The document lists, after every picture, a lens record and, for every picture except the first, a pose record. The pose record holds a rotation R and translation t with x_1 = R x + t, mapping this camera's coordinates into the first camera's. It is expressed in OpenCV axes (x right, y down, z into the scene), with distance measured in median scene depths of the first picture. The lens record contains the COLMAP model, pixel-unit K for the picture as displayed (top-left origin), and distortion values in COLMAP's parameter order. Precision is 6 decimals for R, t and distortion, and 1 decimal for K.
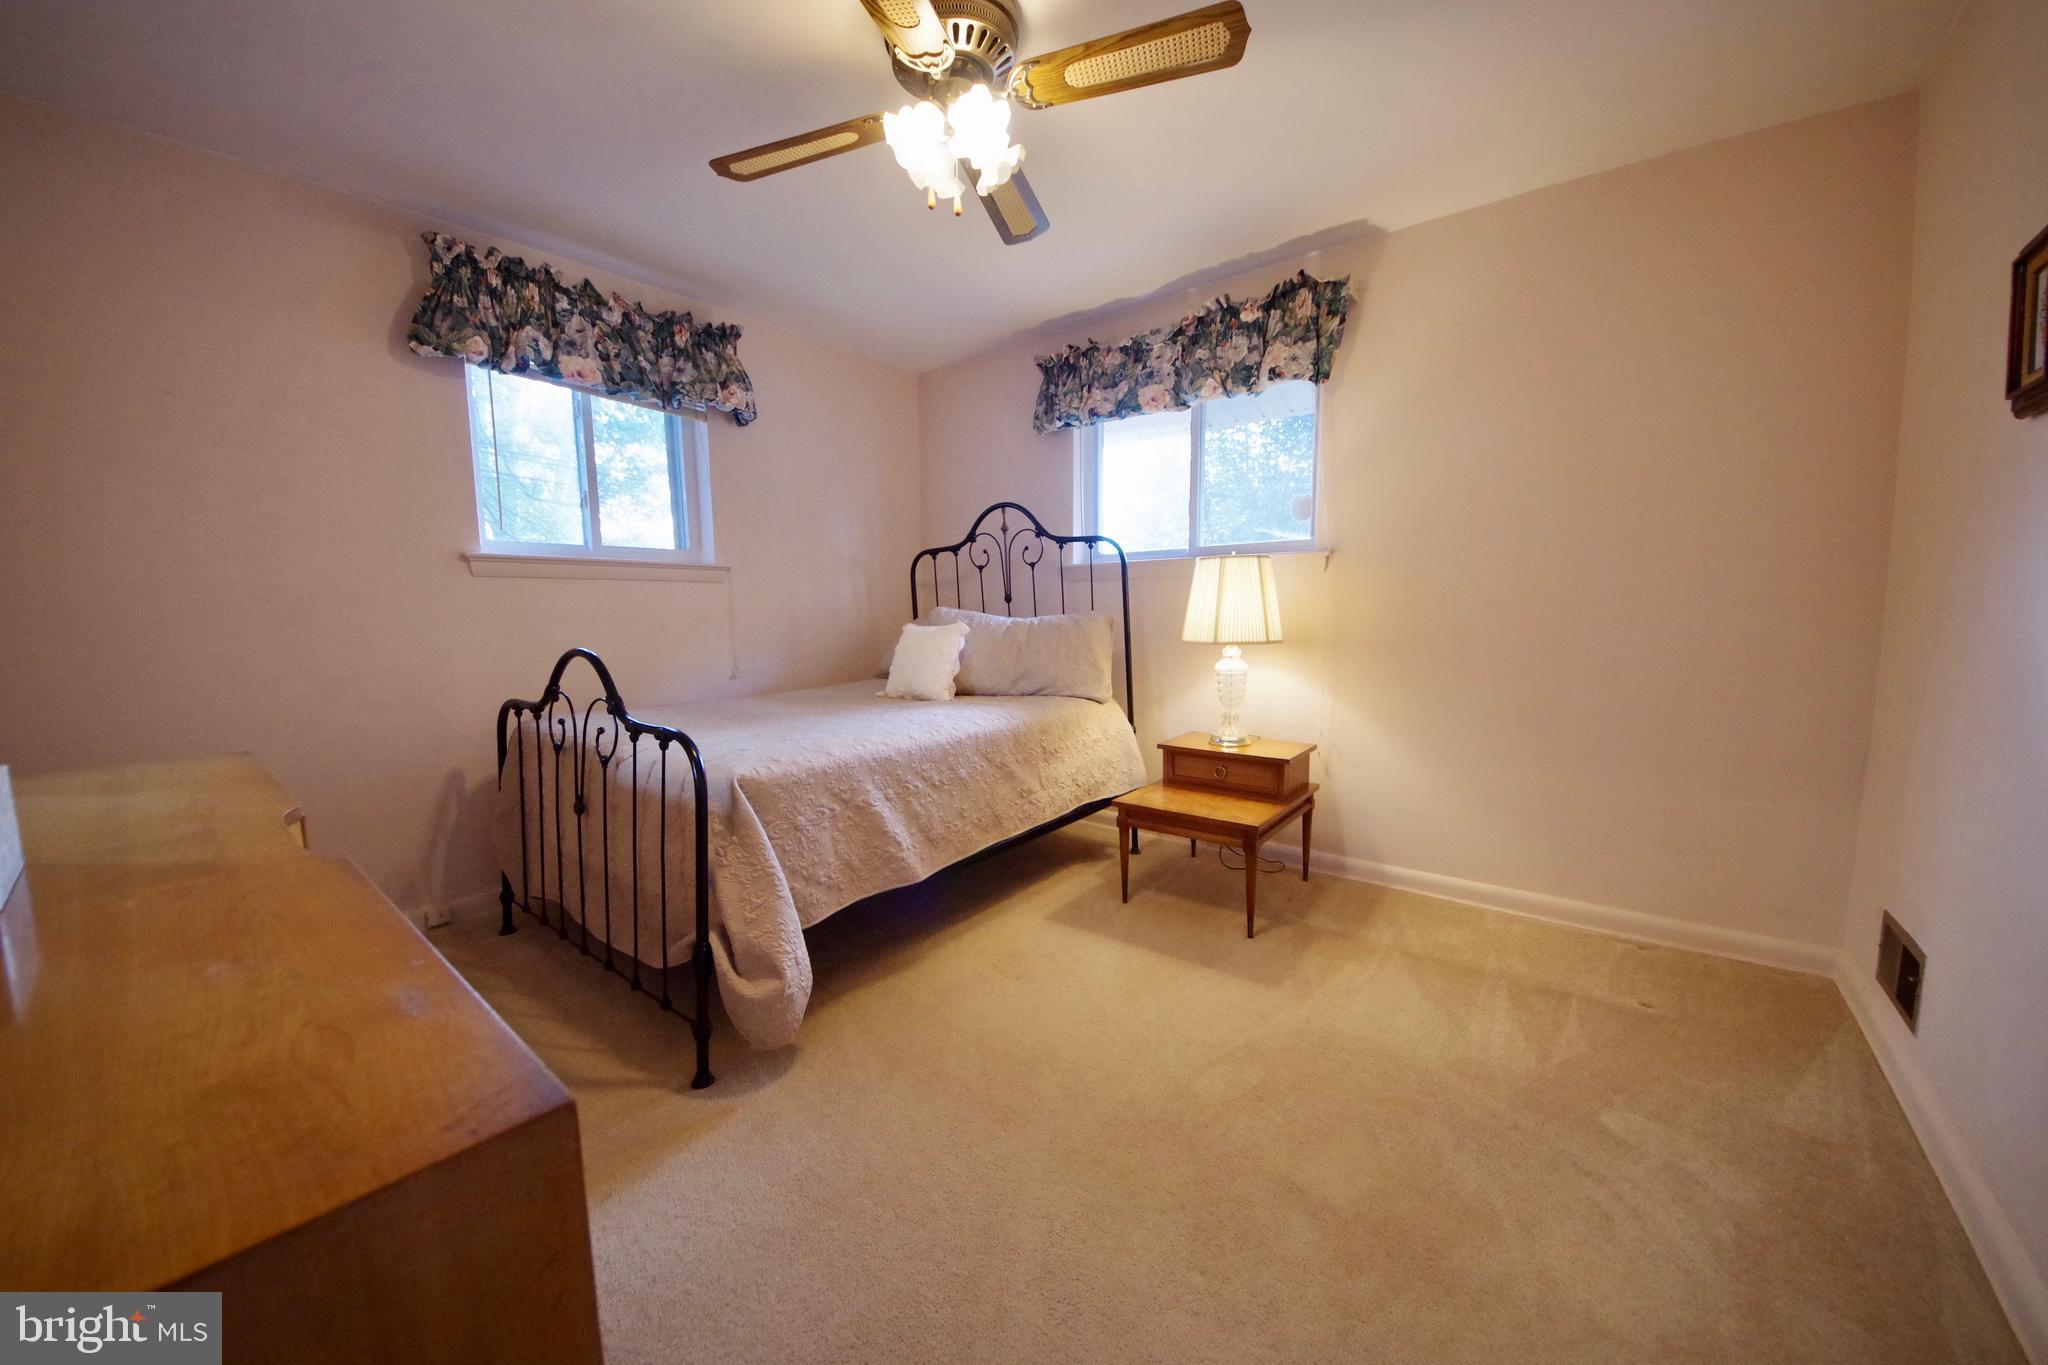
lens RADIAL K [[745.3, 0, 1027.0], [0, 745.3, 684.5], [0, 0, 1]] dist [0.053663, -0.032553]
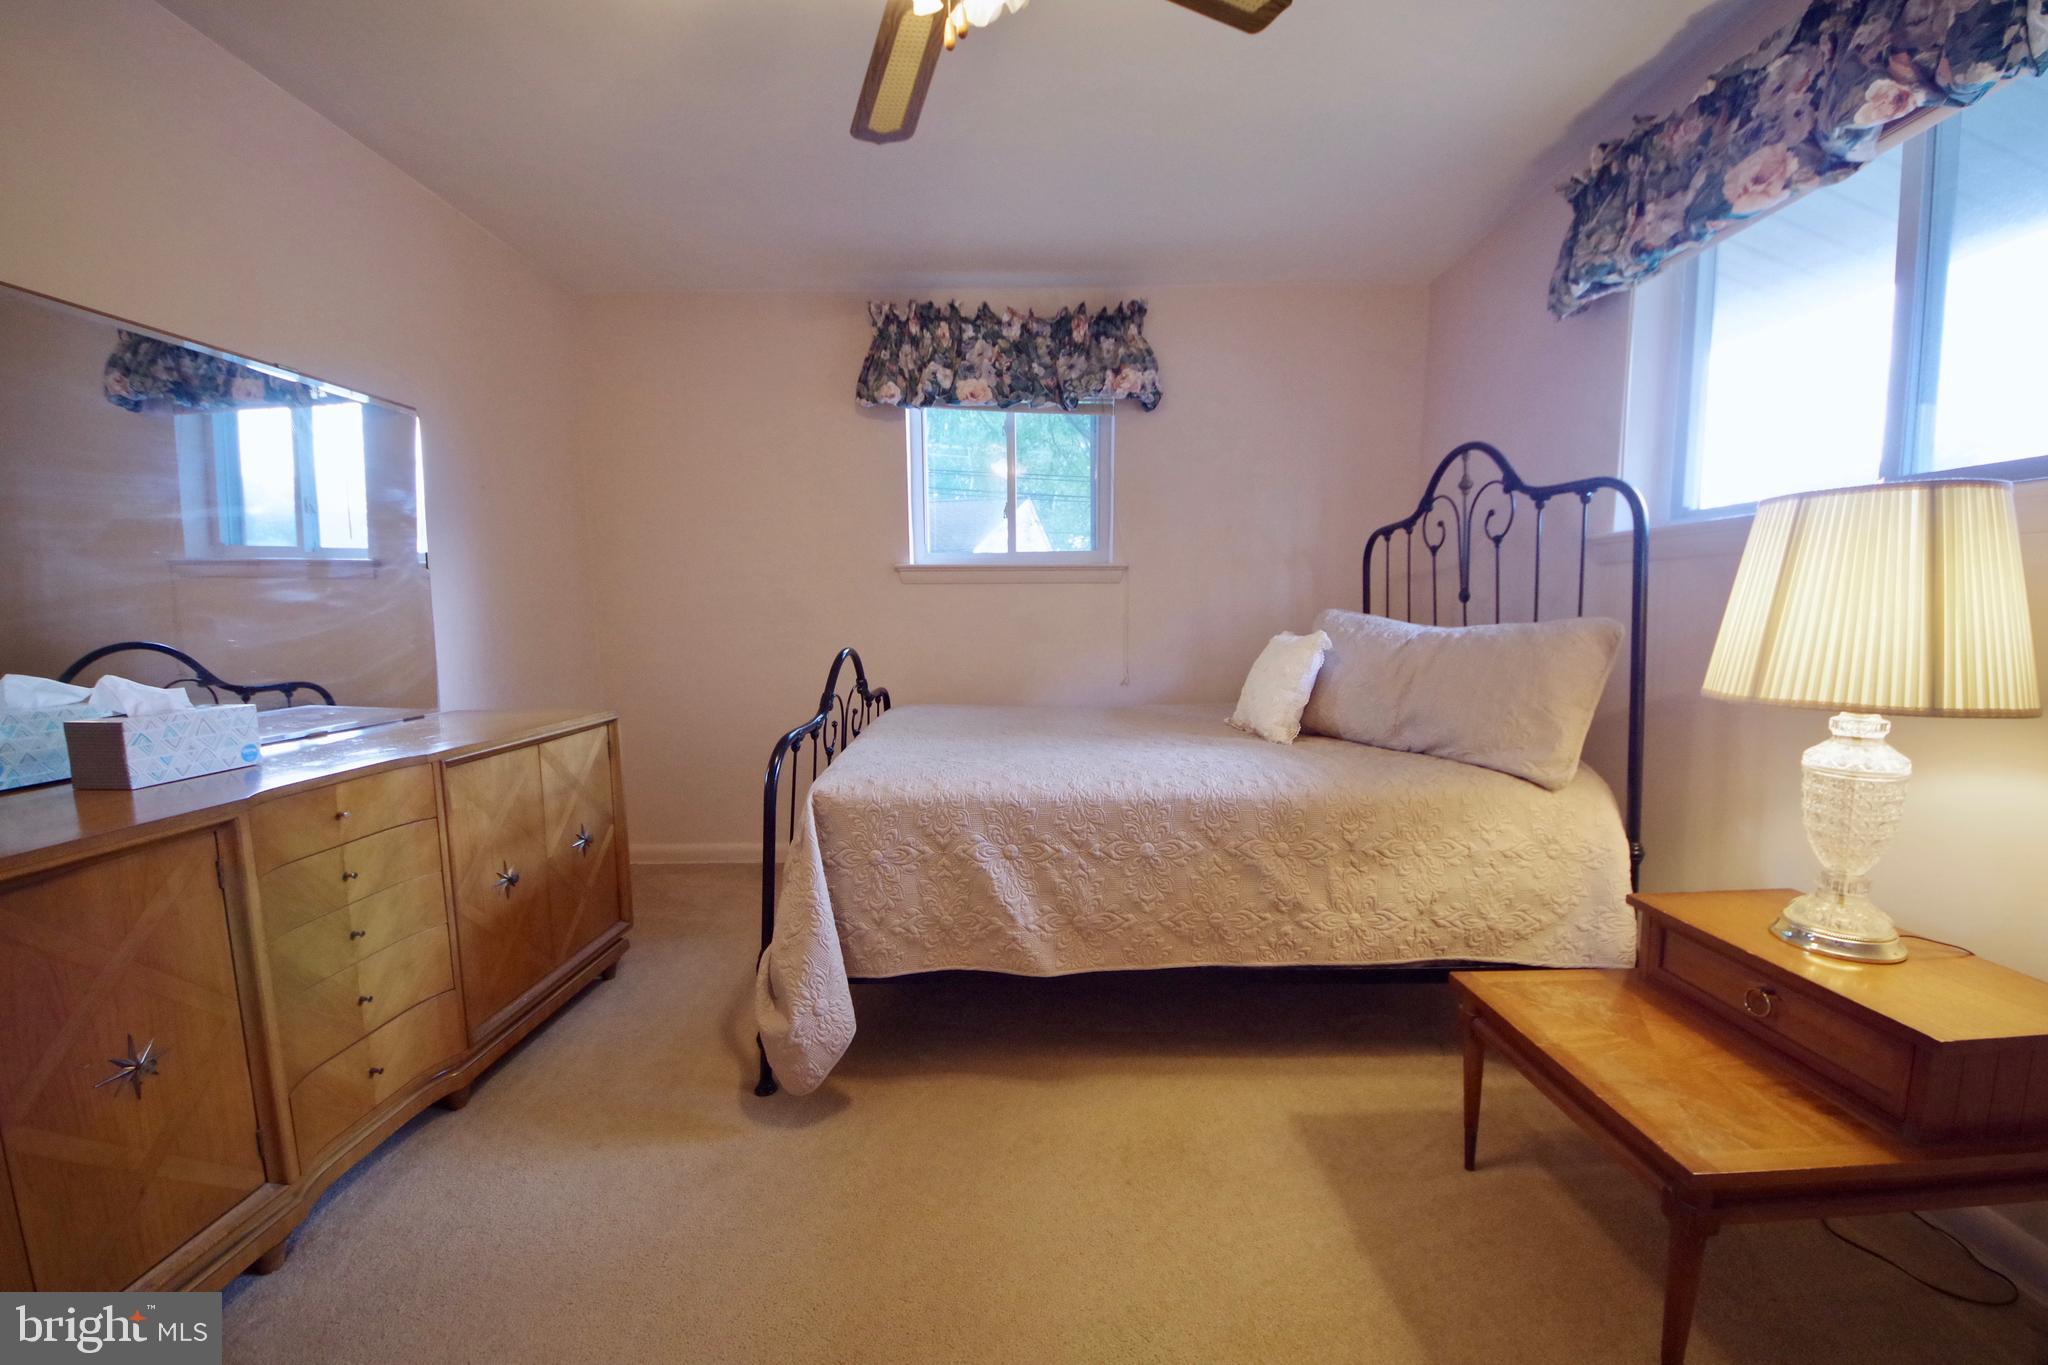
lens RADIAL K [[745.3, 0, 1027.0], [0, 745.3, 684.5], [0, 0, 1]] dist [0.053663, -0.032553]
pose [[0.617003, 0.084906, -0.782367, 0.321337], [-0.083018, 0.995638, 0.042580, -0.046840], [0.782570, 0.038679, 0.621360, 0.394707]]
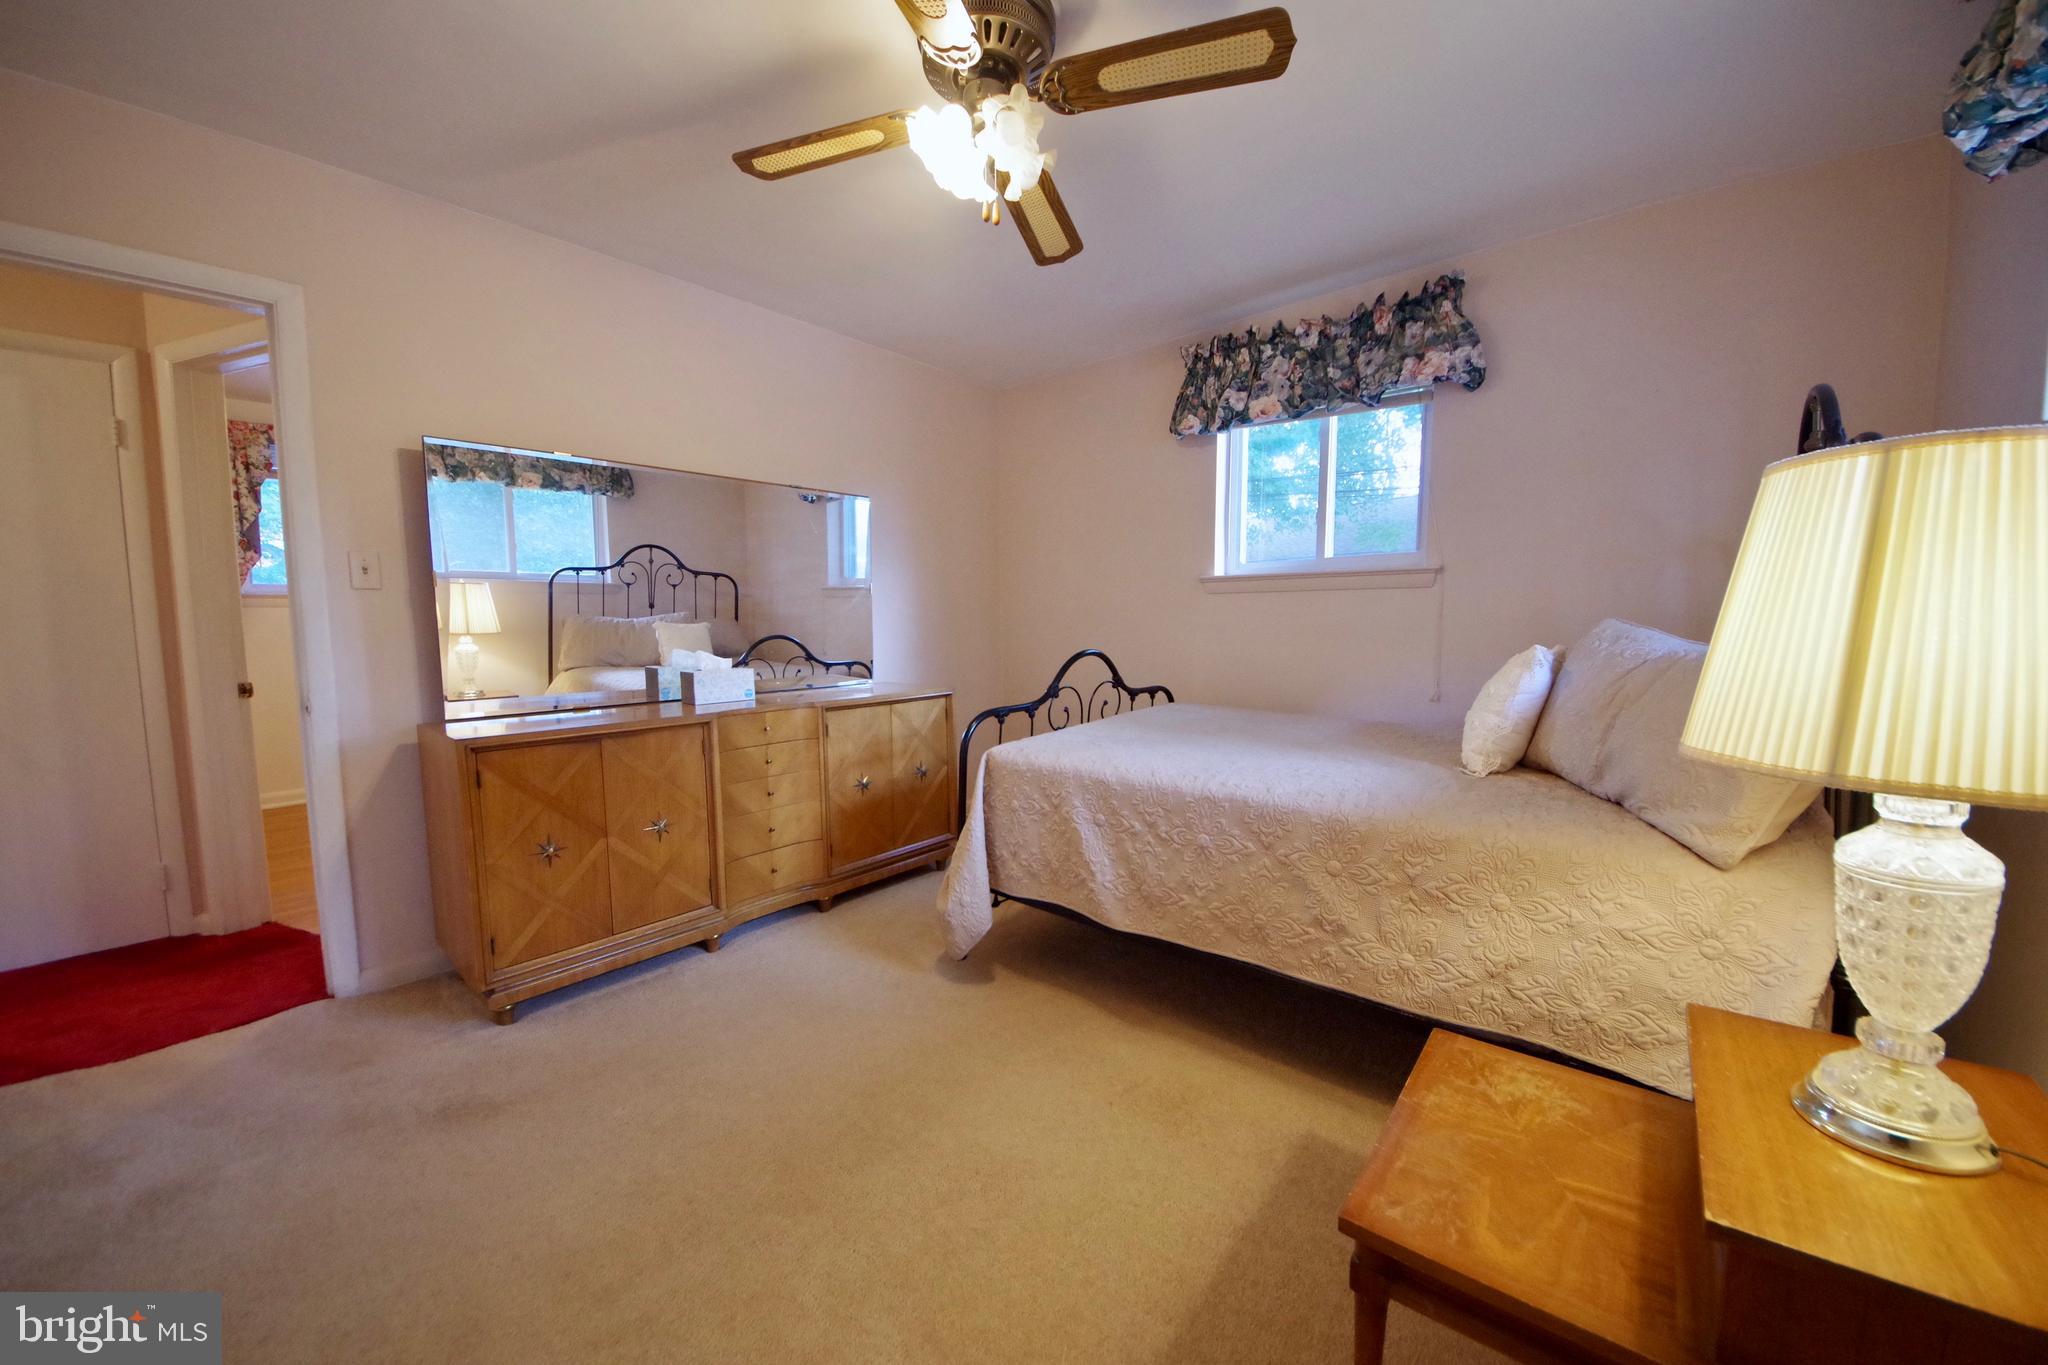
lens RADIAL K [[750.3, 0, 1022.5], [0, 750.3, 684.2], [0, 0, 1]] dist [0.049395, -0.026159]
pose [[-0.046439, 0.100078, -0.993895, 0.570347], [-0.097625, 0.989751, 0.104222, -0.085926], [0.994139, 0.101869, -0.036193, 0.697791]]
